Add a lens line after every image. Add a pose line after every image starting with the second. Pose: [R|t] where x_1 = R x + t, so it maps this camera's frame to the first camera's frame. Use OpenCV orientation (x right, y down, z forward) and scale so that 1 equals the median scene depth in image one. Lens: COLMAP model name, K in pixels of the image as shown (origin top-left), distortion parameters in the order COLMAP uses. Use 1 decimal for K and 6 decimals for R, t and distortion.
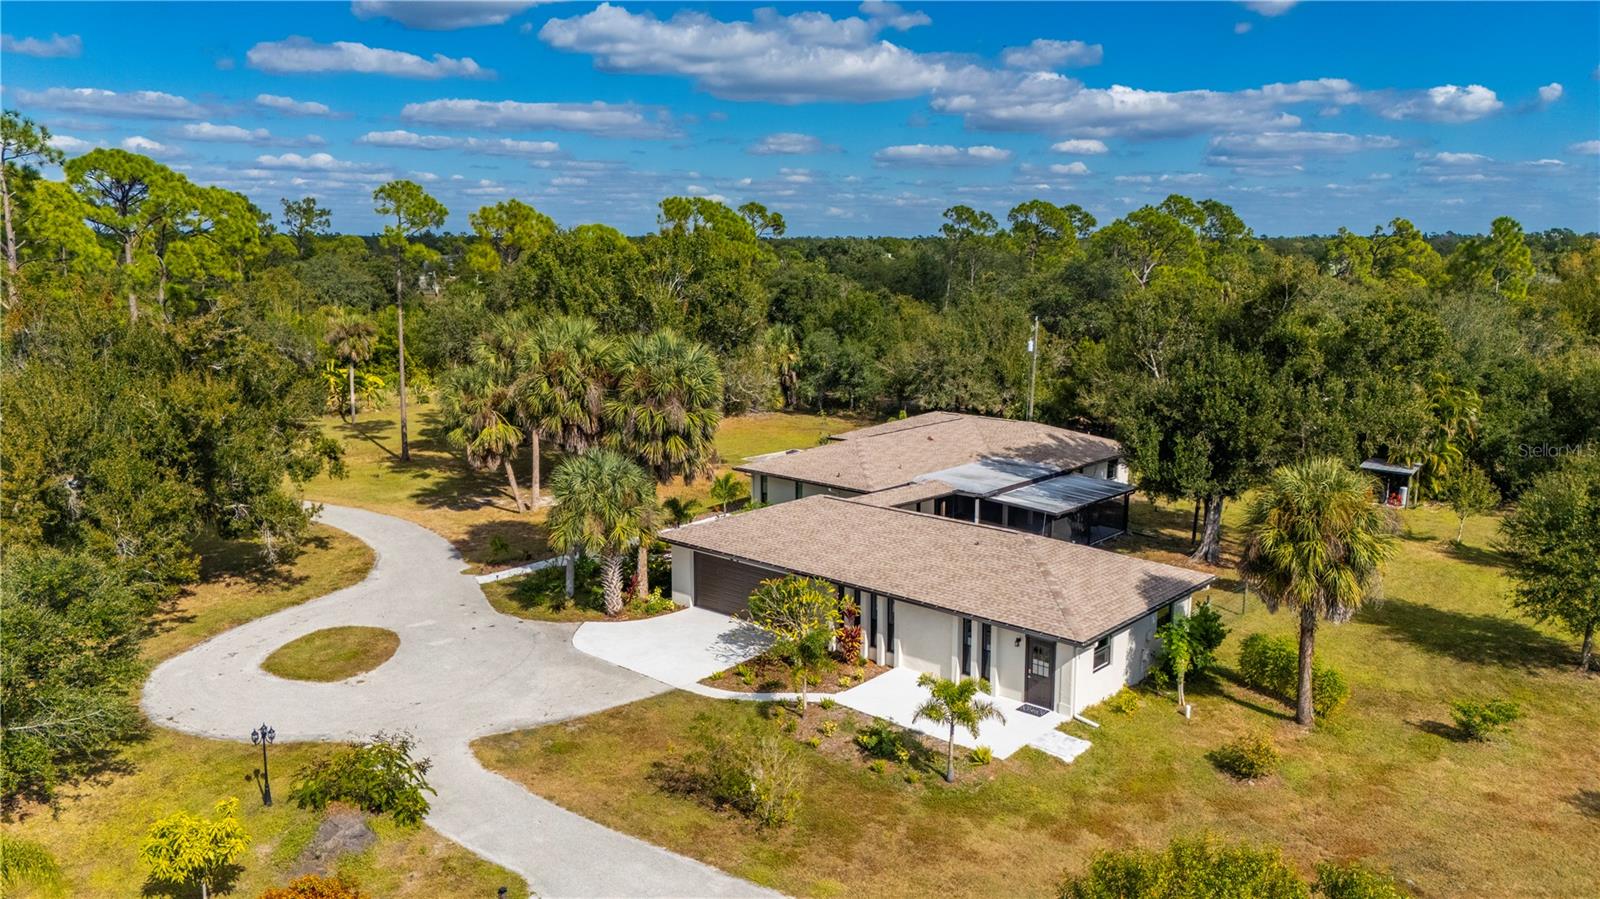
lens RADIAL K [[1168.9, 0, 800.0], [0, 1168.9, 449.5], [0, 0, 1]] dist [0.043523, -0.000081]
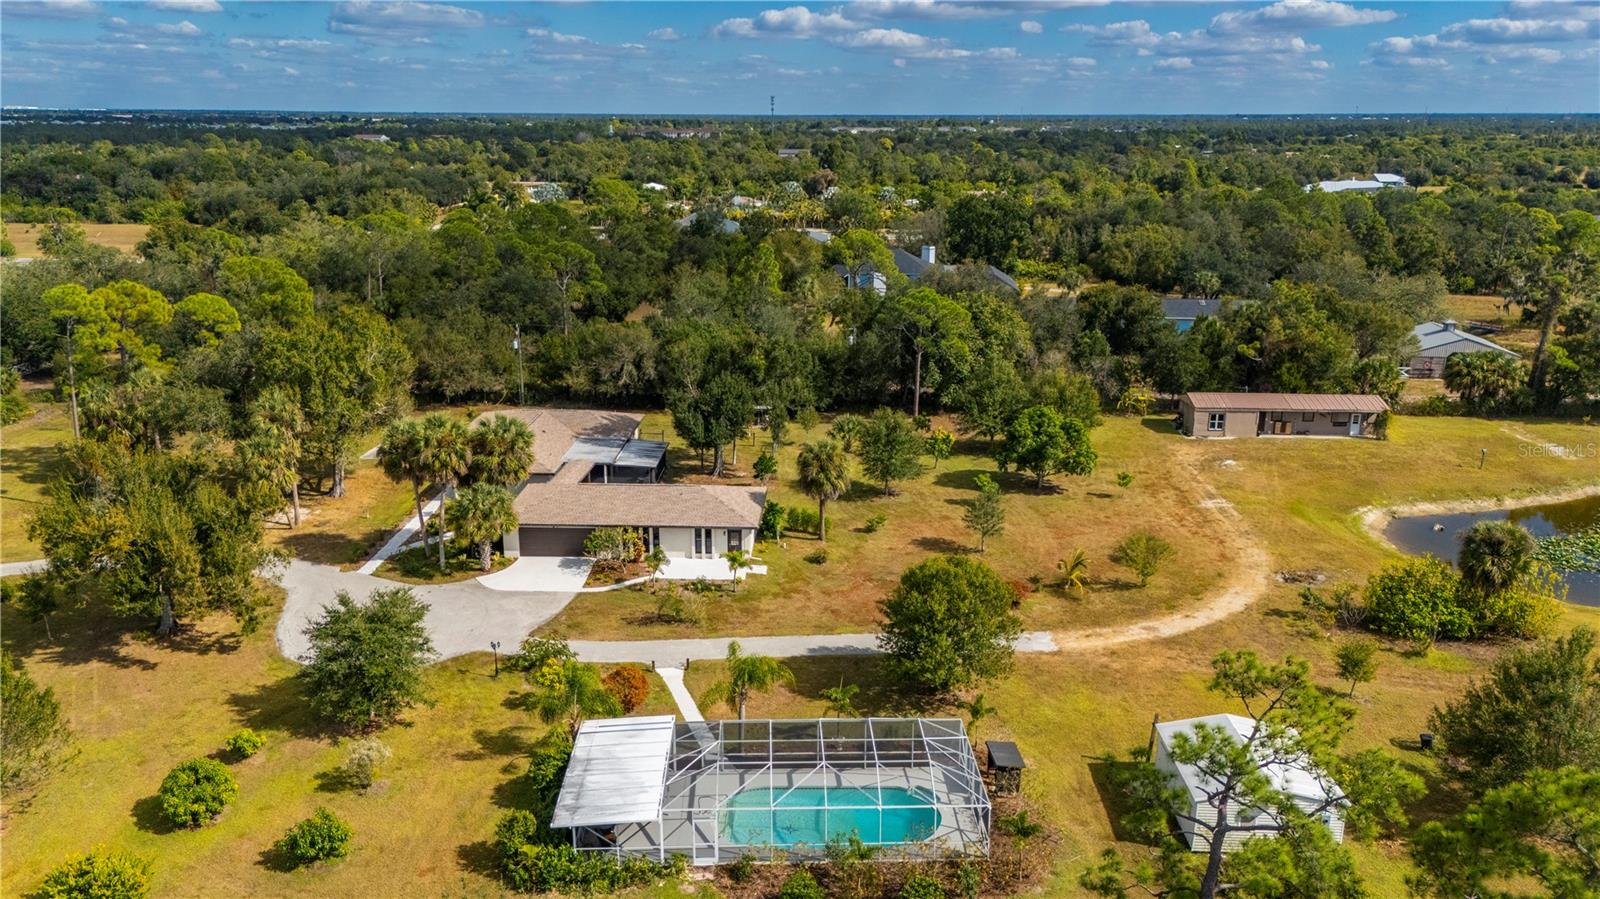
lens RADIAL K [[1168.9, 0, 800.0], [0, 1168.9, 449.5], [0, 0, 1]] dist [0.043523, -0.000081]
pose [[0.773200, -0.174355, 0.609723, -1.011123], [0.109846, 0.983751, 0.142013, -0.292534], [-0.624577, -0.042829, 0.779788, -0.839406]]
